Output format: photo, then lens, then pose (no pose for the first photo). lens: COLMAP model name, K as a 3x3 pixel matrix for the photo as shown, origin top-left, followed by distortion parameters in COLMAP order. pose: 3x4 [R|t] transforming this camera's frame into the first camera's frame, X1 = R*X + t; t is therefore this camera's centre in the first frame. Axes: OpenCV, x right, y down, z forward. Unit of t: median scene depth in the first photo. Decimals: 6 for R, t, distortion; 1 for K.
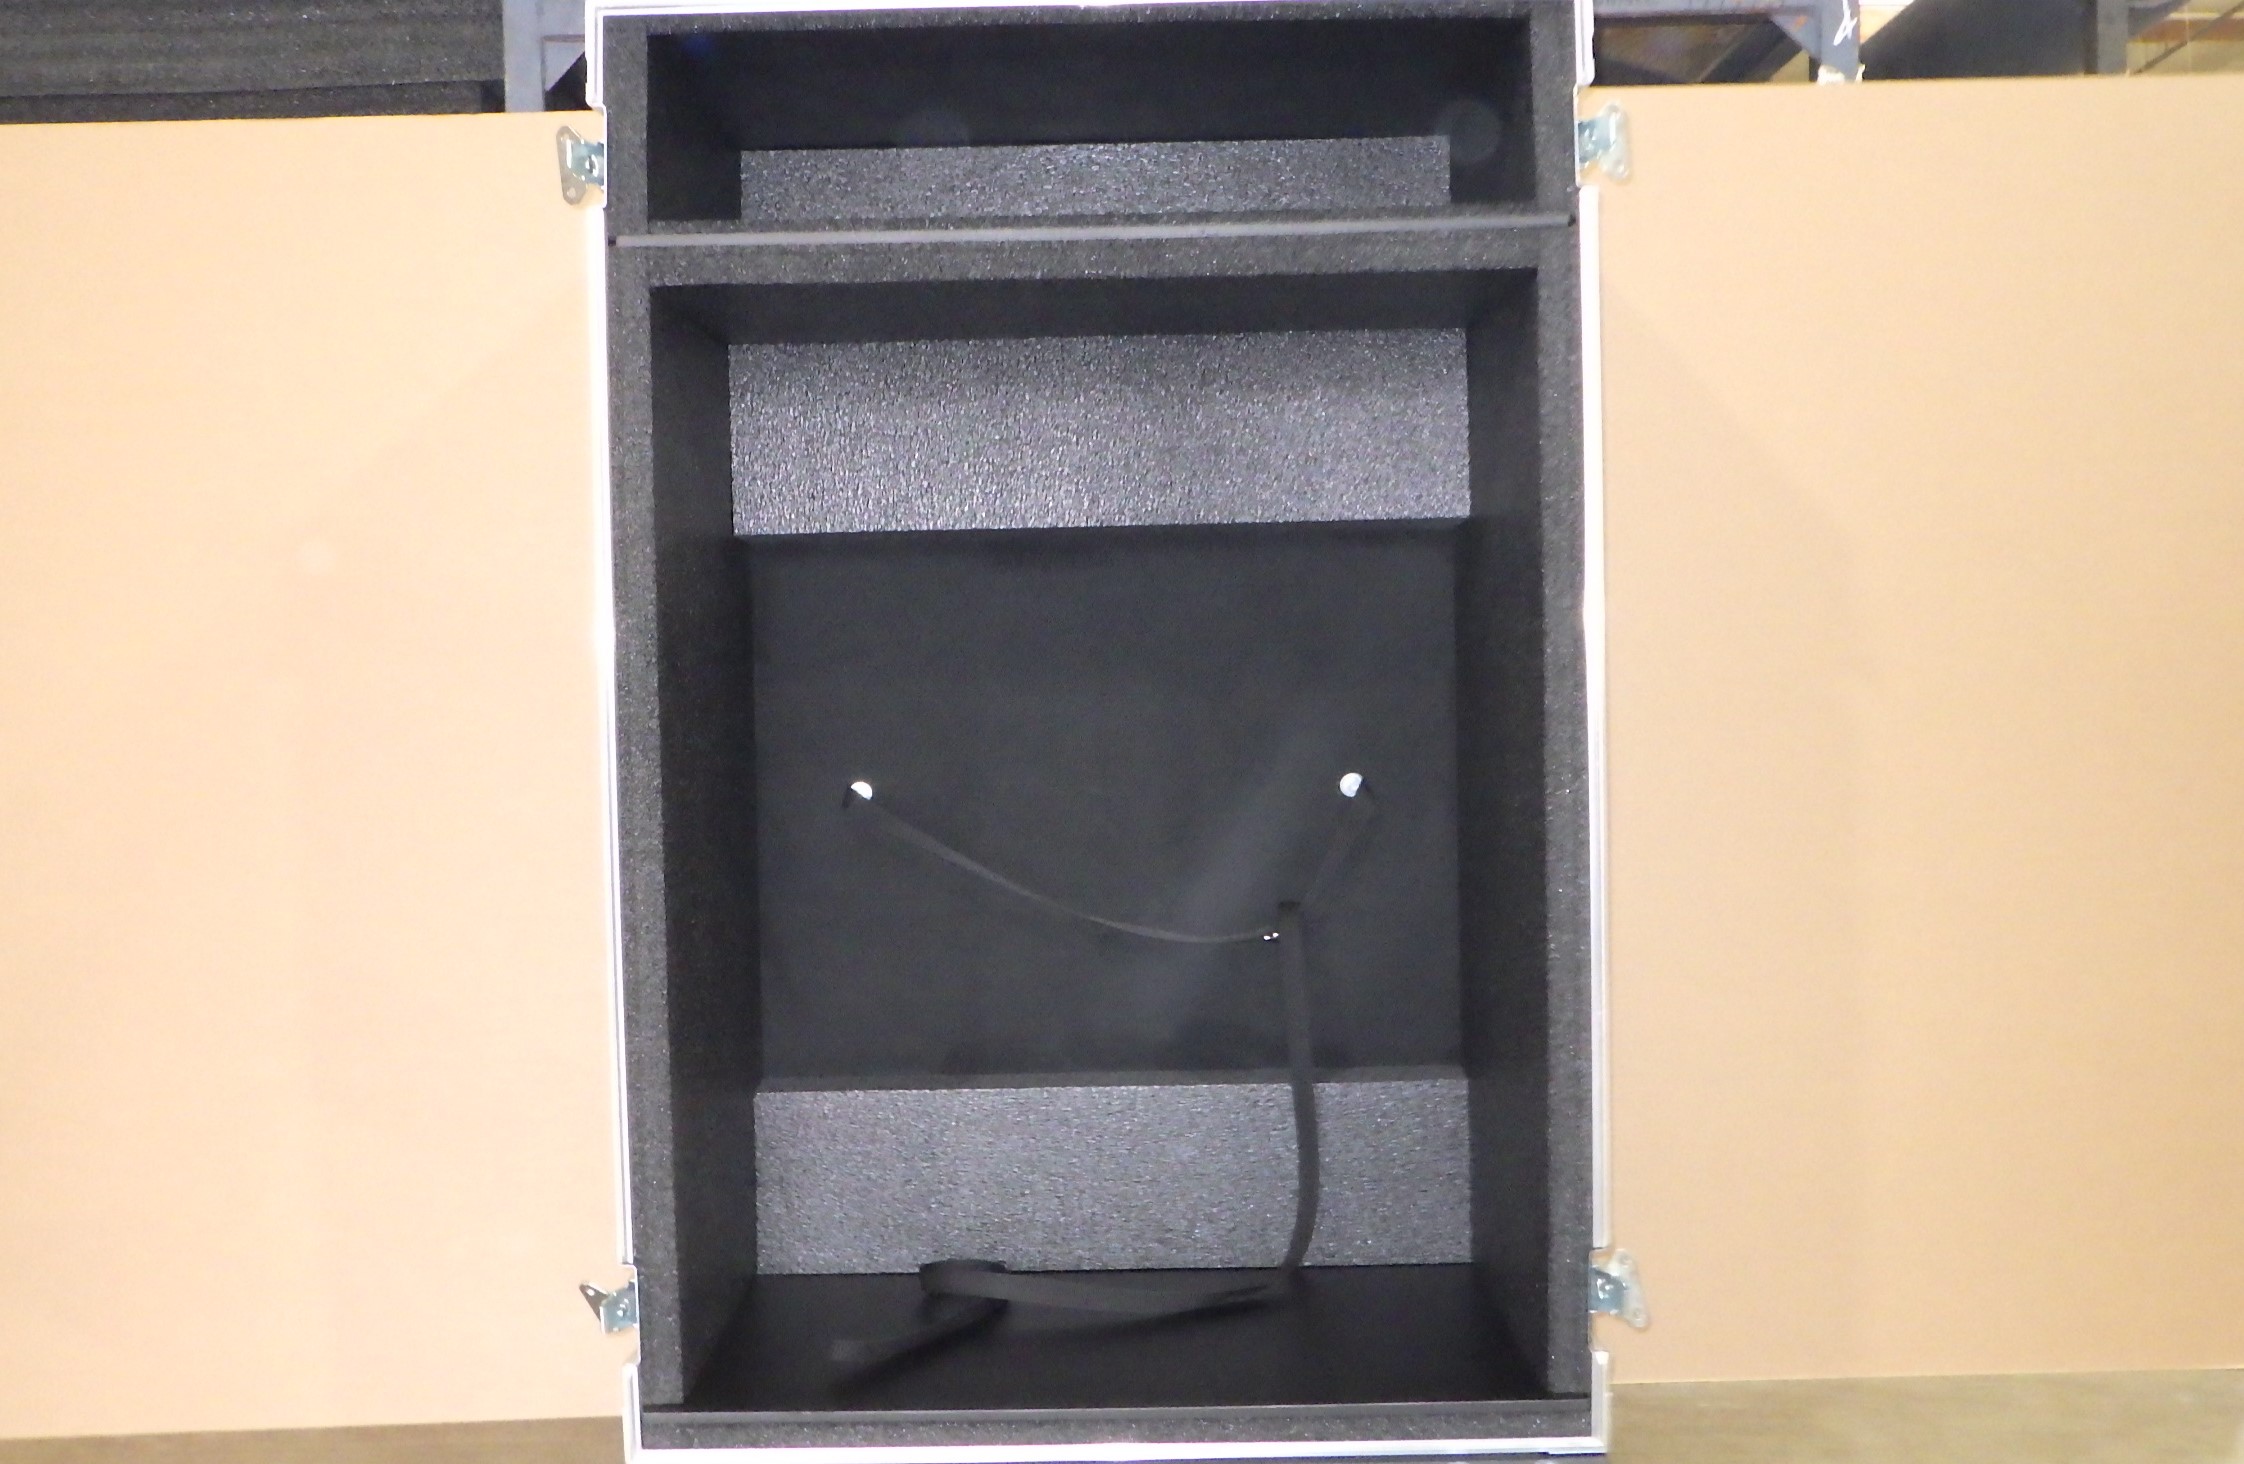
lens RADIAL K [[1687.3, 0, 1068.9], [0, 1687.3, 731.7], [0, 0, 1]] dist [-0.000909, 0.000365]
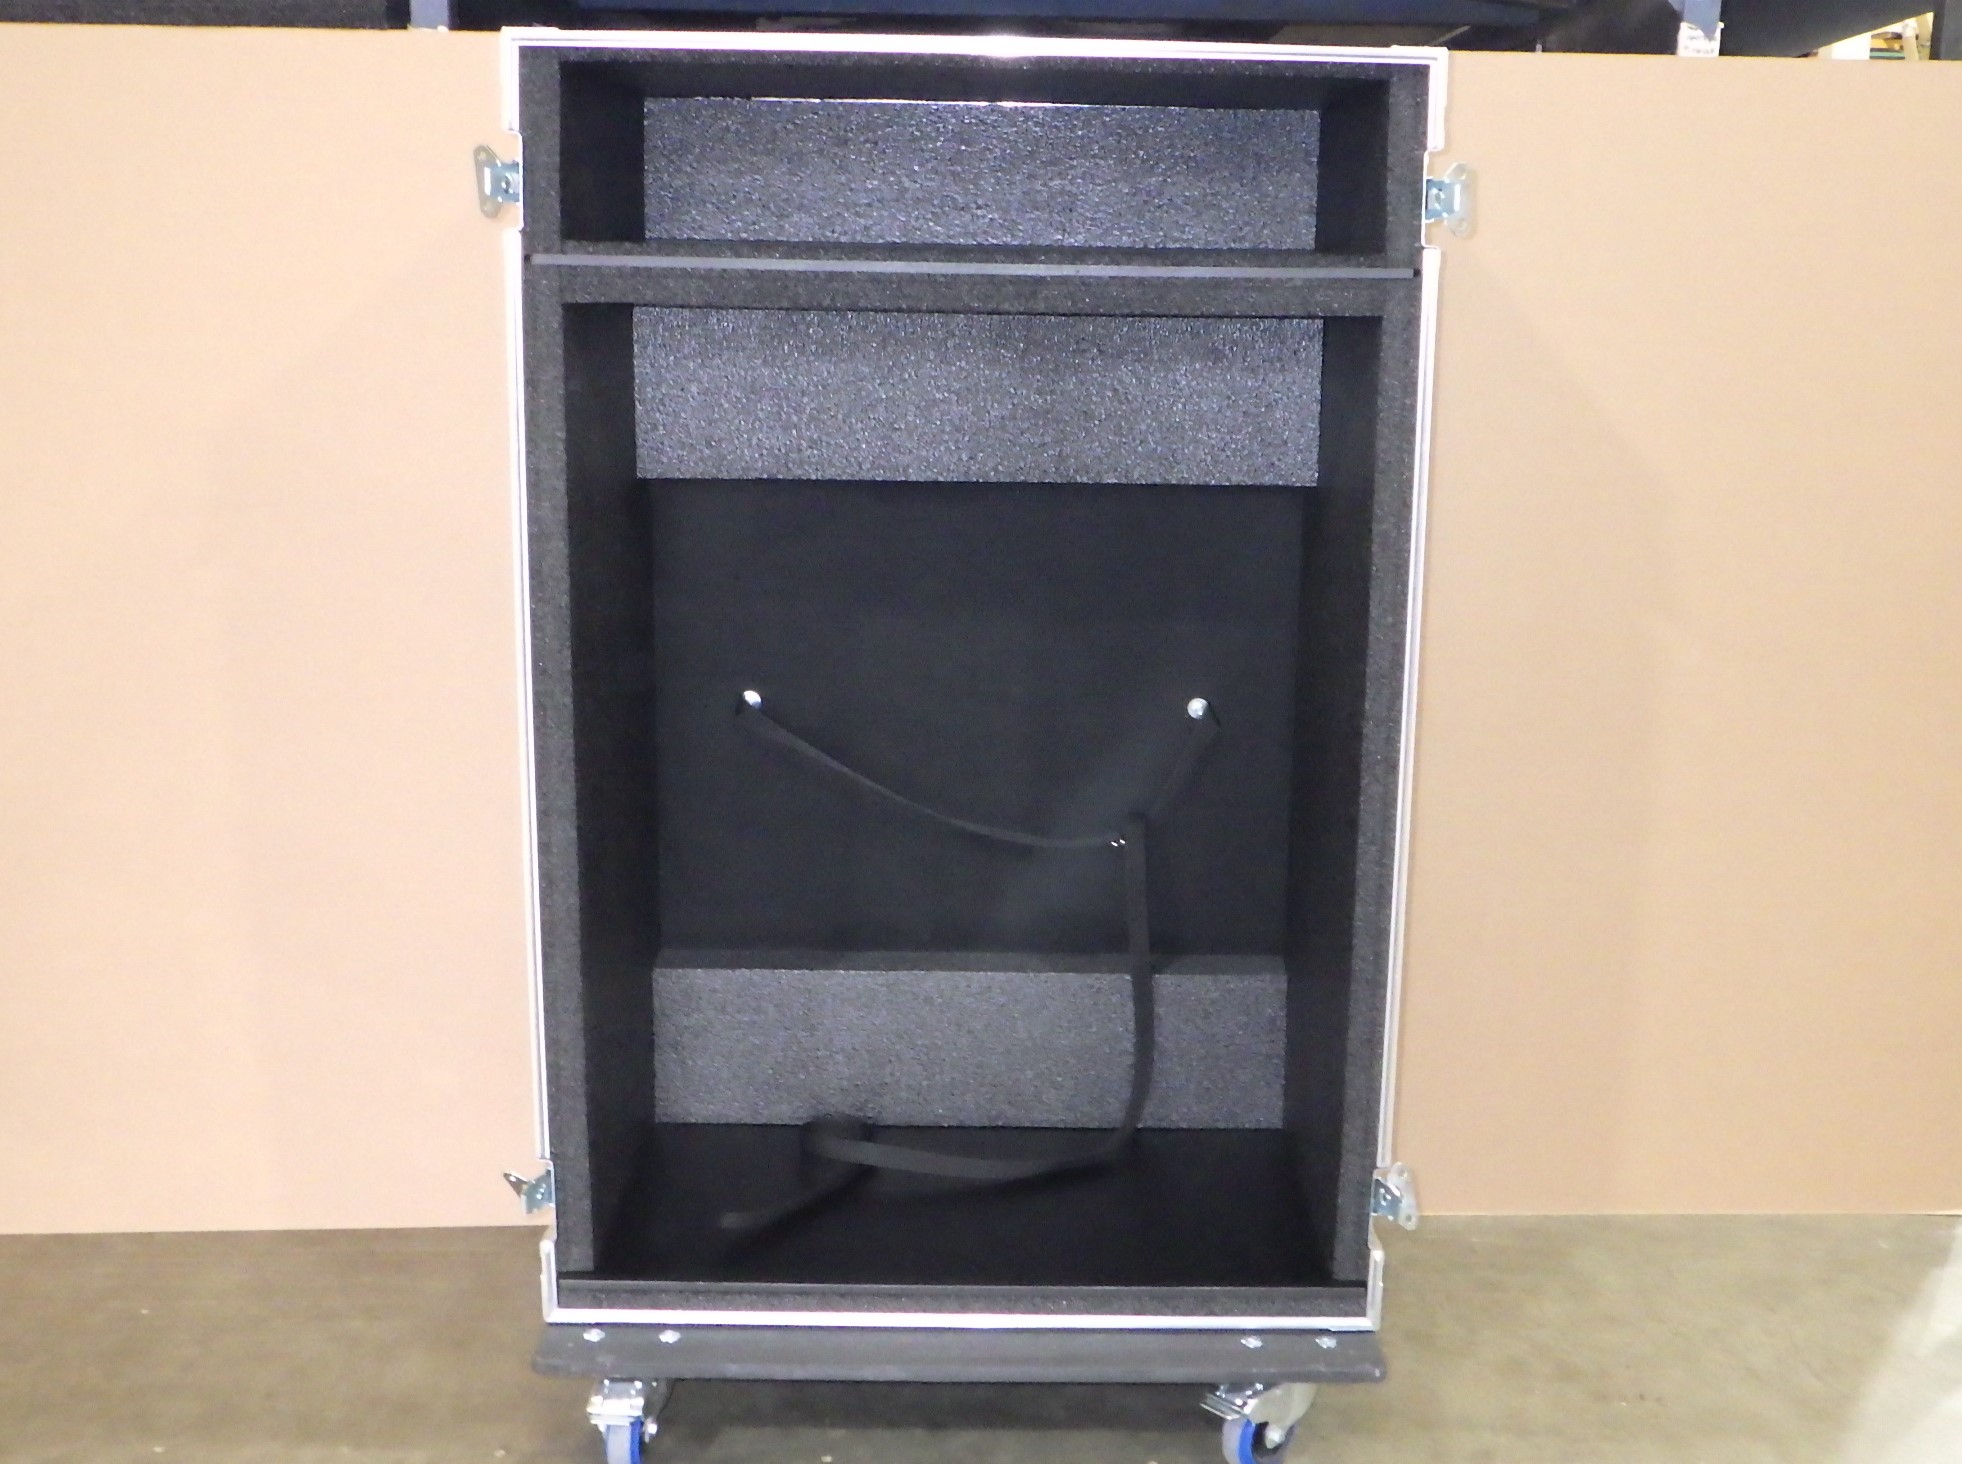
lens RADIAL K [[1605.1, 0, 981.0], [0, 1605.1, 732.0], [0, 0, 1]] dist [-0.004715, 0.001965]
pose [[0.999308, 0.028353, 0.024063, 0.001465], [-0.031309, 0.990623, 0.132992, -0.124882], [-0.020066, -0.133653, 0.990825, -0.051995]]
